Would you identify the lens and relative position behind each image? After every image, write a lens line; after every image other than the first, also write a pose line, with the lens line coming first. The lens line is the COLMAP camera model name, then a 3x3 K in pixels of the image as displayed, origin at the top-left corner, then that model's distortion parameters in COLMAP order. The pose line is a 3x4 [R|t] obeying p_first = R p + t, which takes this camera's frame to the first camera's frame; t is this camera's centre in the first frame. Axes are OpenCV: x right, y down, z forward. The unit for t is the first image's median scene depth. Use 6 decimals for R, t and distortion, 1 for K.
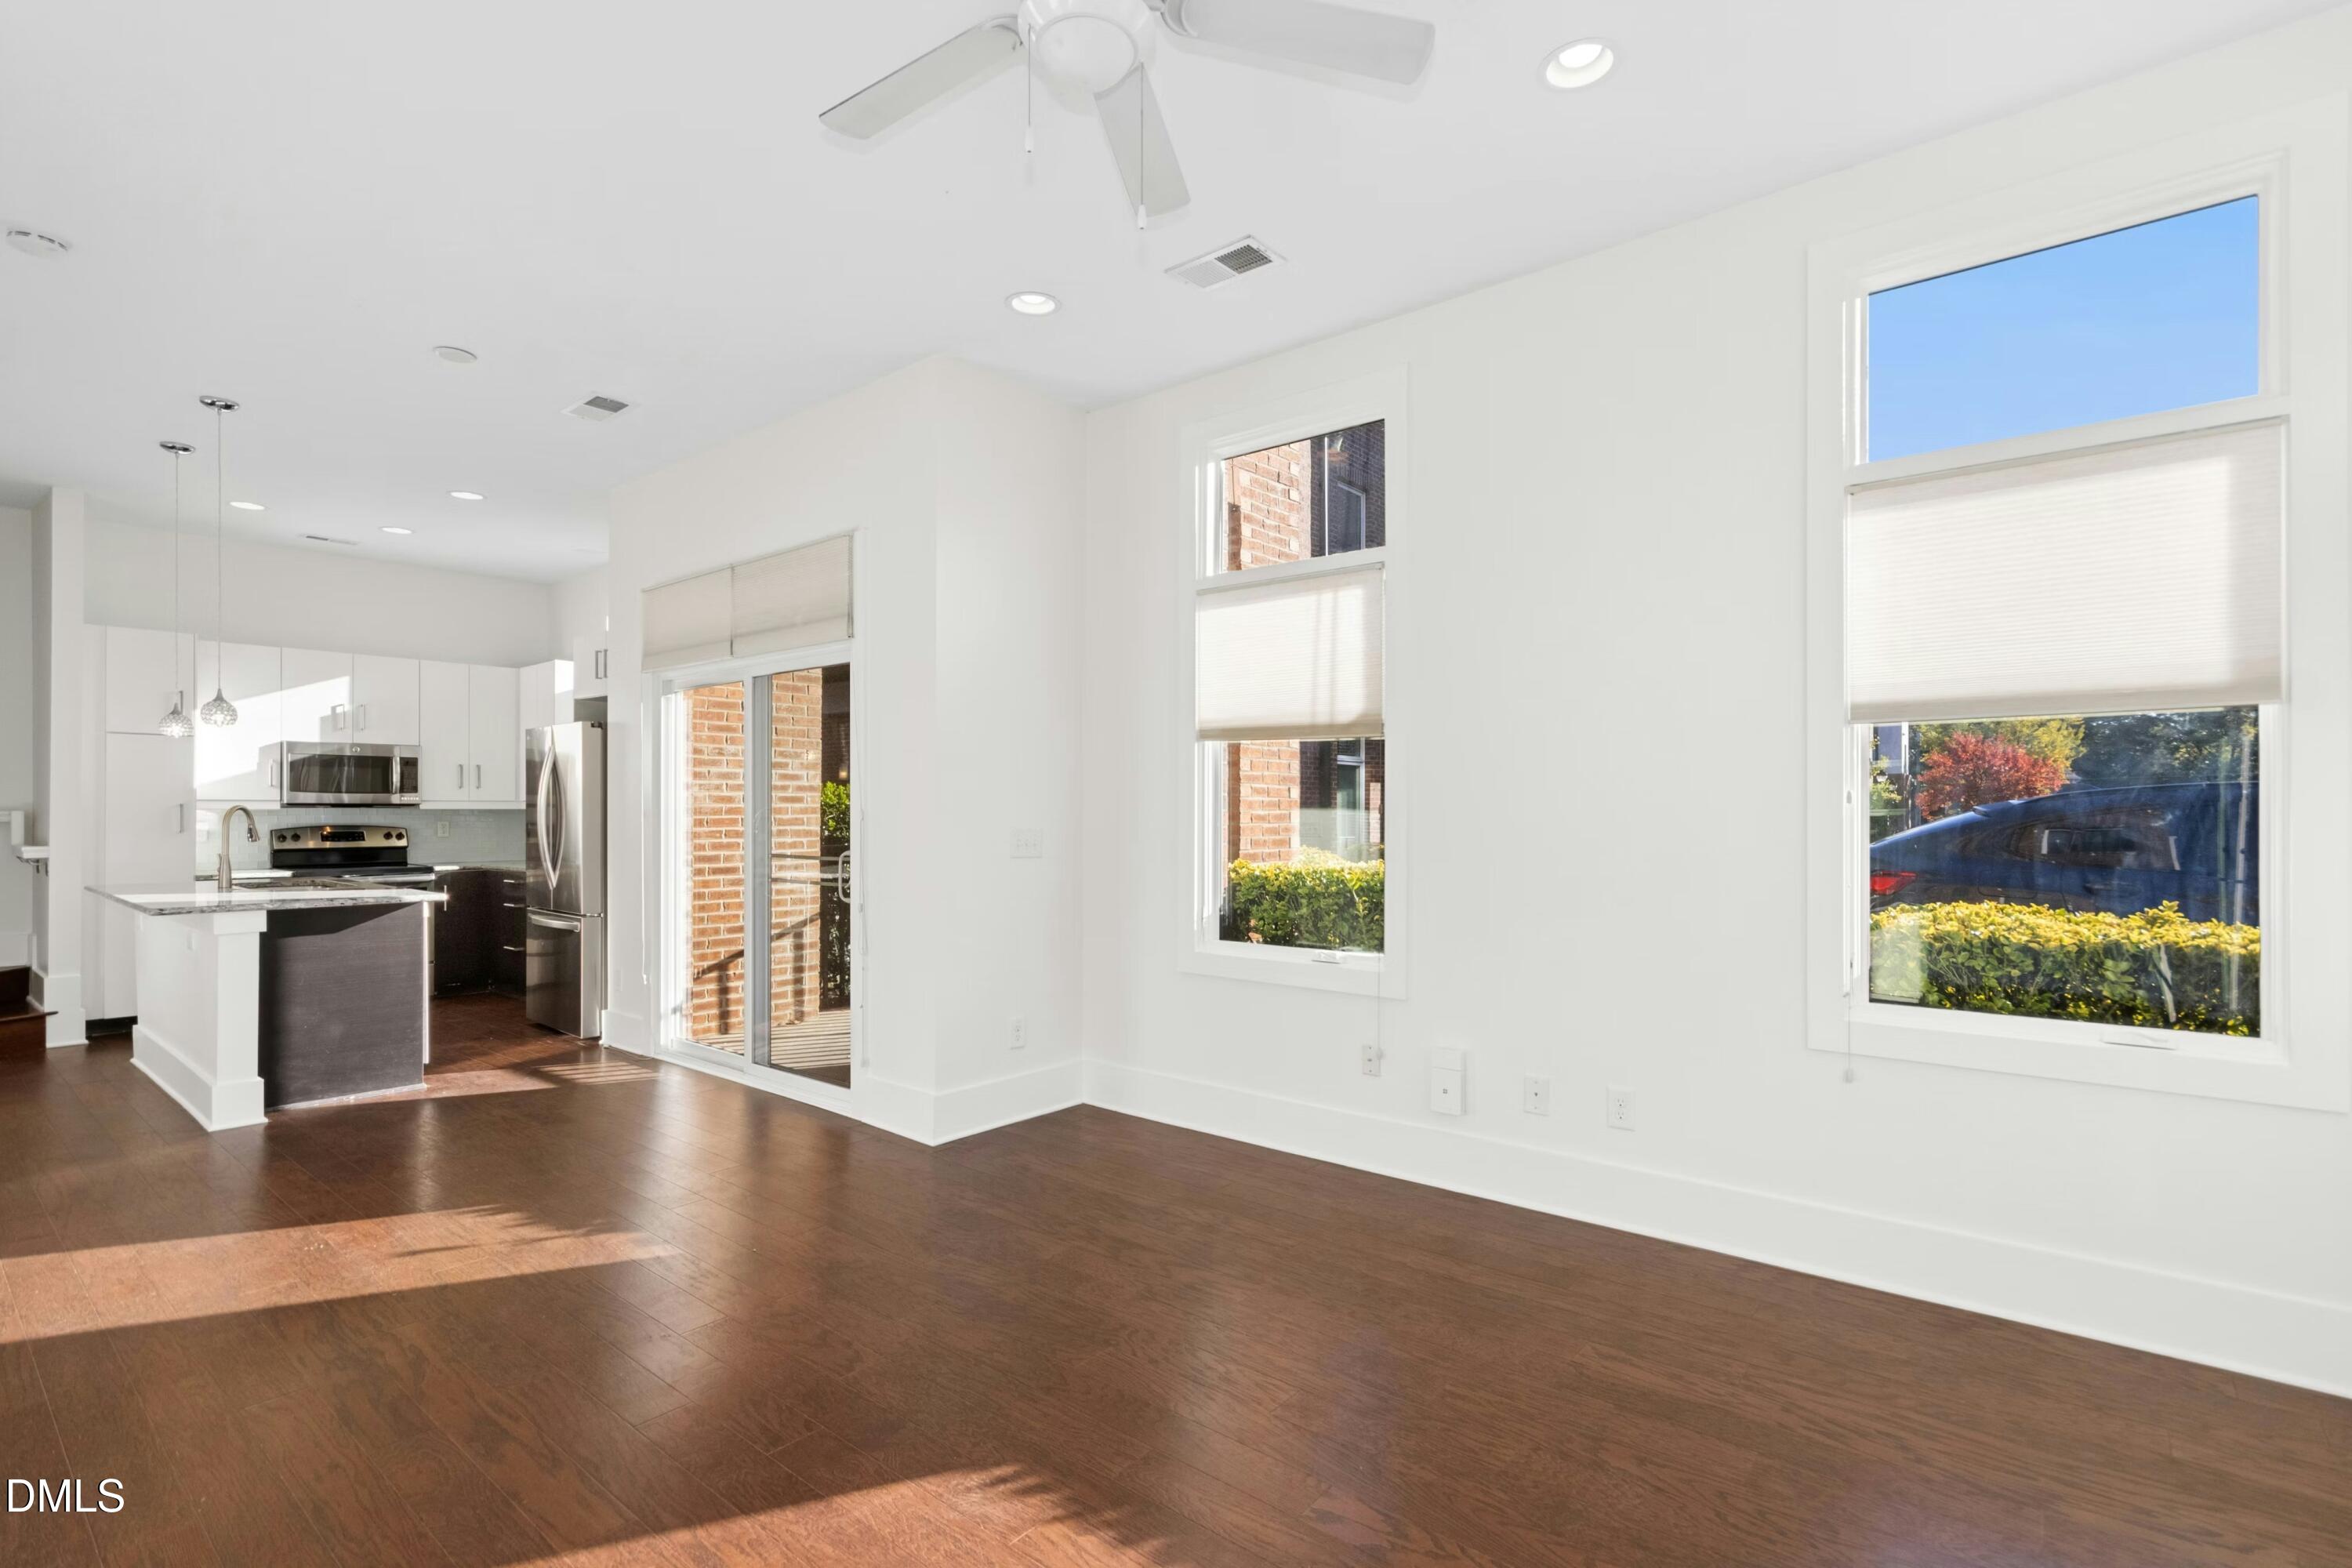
lens RADIAL K [[1104.5, 0, 1180.7], [0, 1104.5, 803.2], [0, 0, 1]] dist [0.001606, 0.000134]
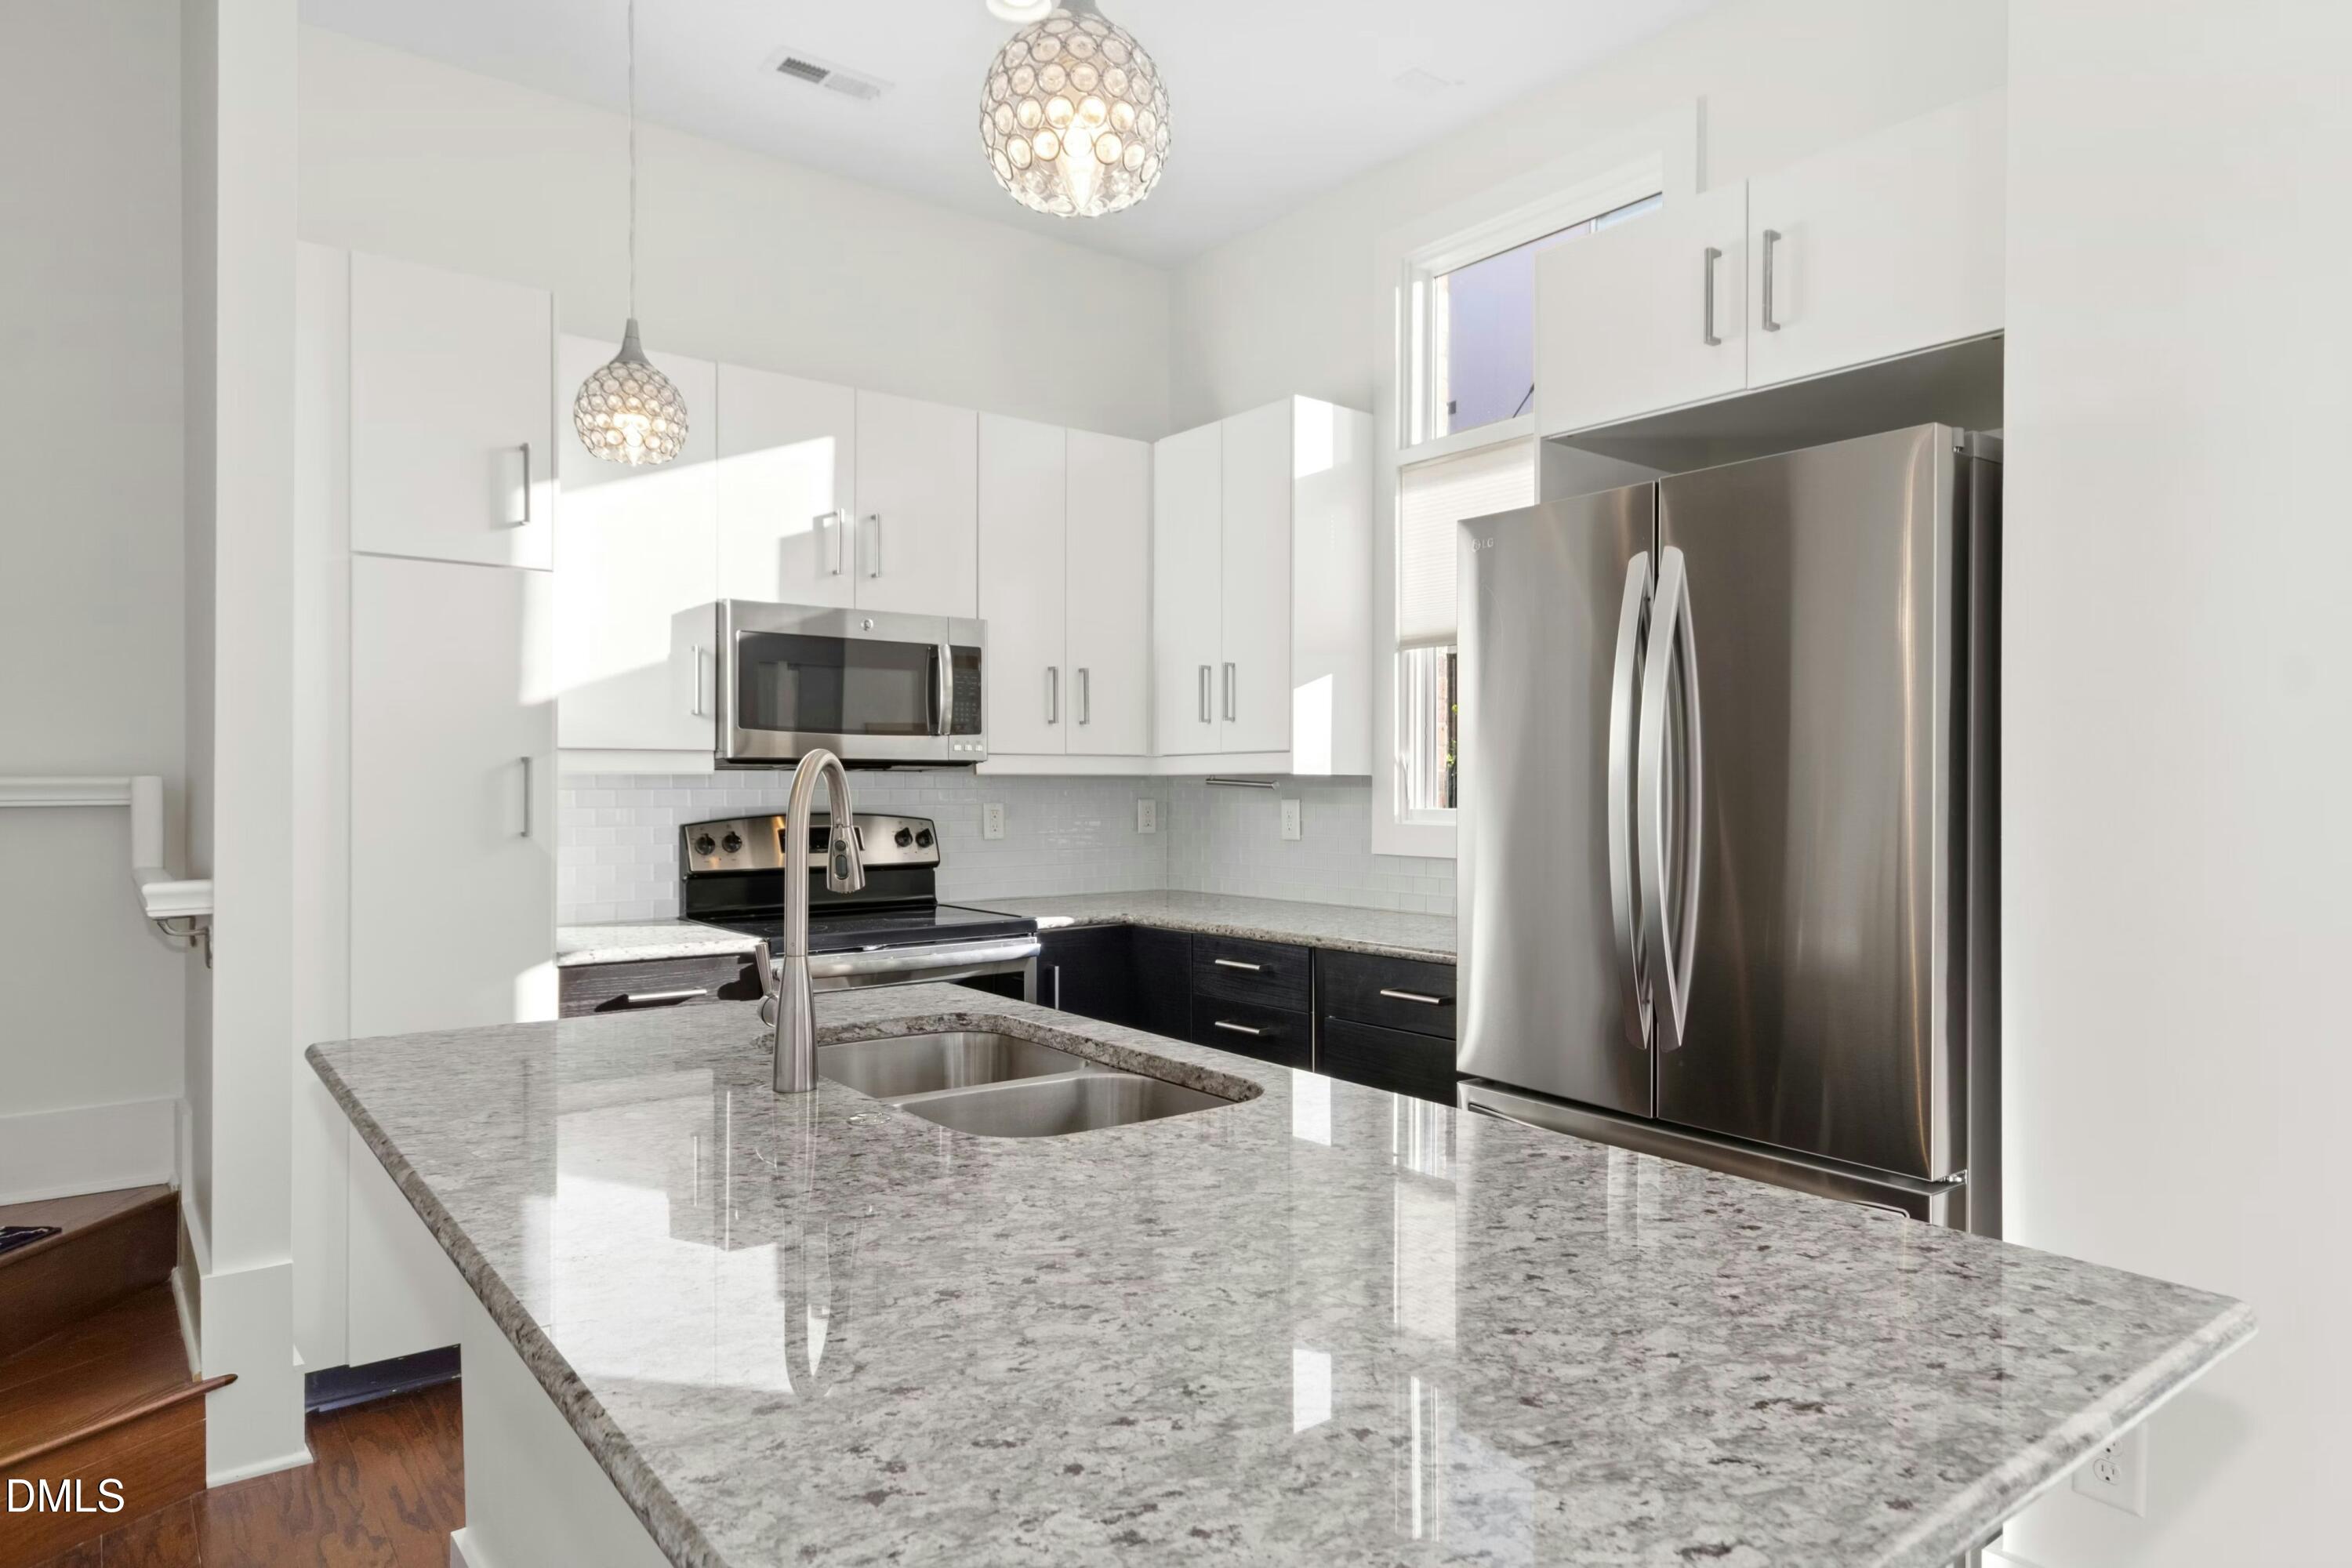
lens RADIAL K [[1394.6, 0, 1177.1], [0, 1394.6, 779.4], [0, 0, 1]] dist [0.001503, 0.000547]
pose [[0.975579, 0.000220, -0.219648, -0.613687], [0.001381, 0.999974, 0.007136, 0.004566], [0.219644, -0.007265, 0.975553, 0.620797]]
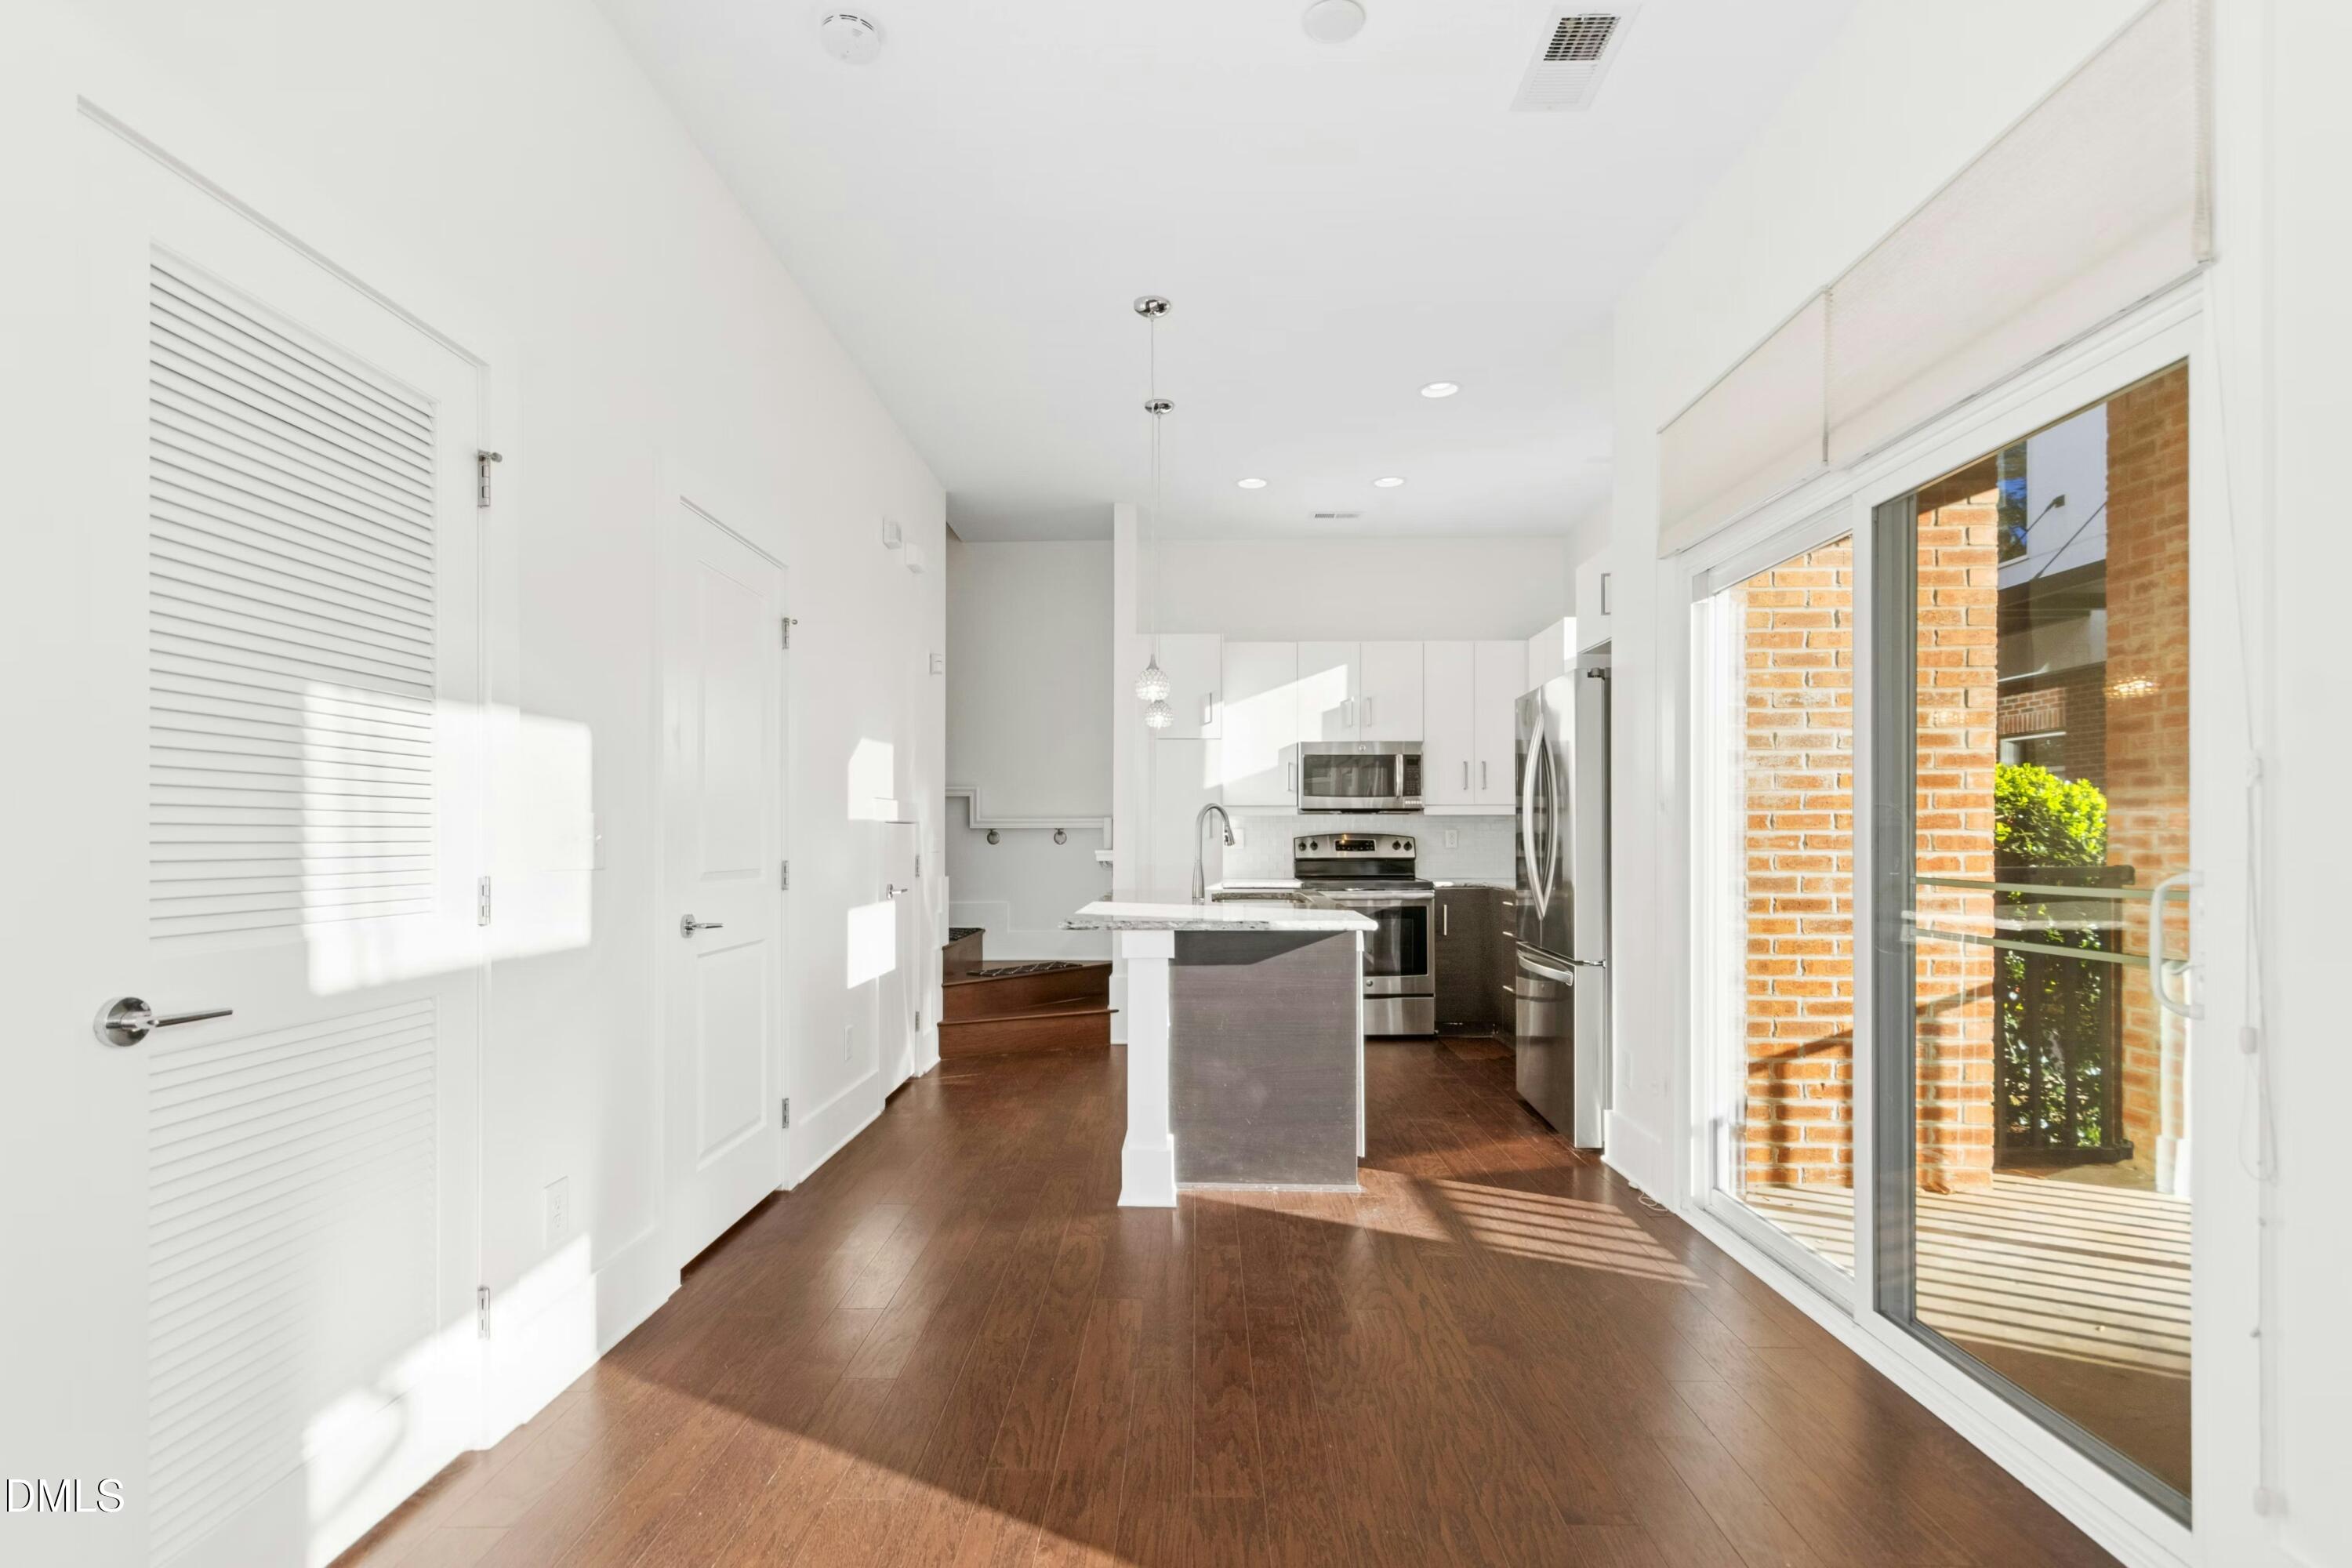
lens RADIAL K [[1101.6, 0, 1182.6], [0, 1101.6, 839.6], [0, 0, 1]] dist [0.001336, 0.000593]
pose [[0.626352, 0.003623, -0.779532, -0.165916], [0.005292, 0.999946, 0.008900, 0.019800], [0.779522, -0.009700, 0.626299, 0.383587]]
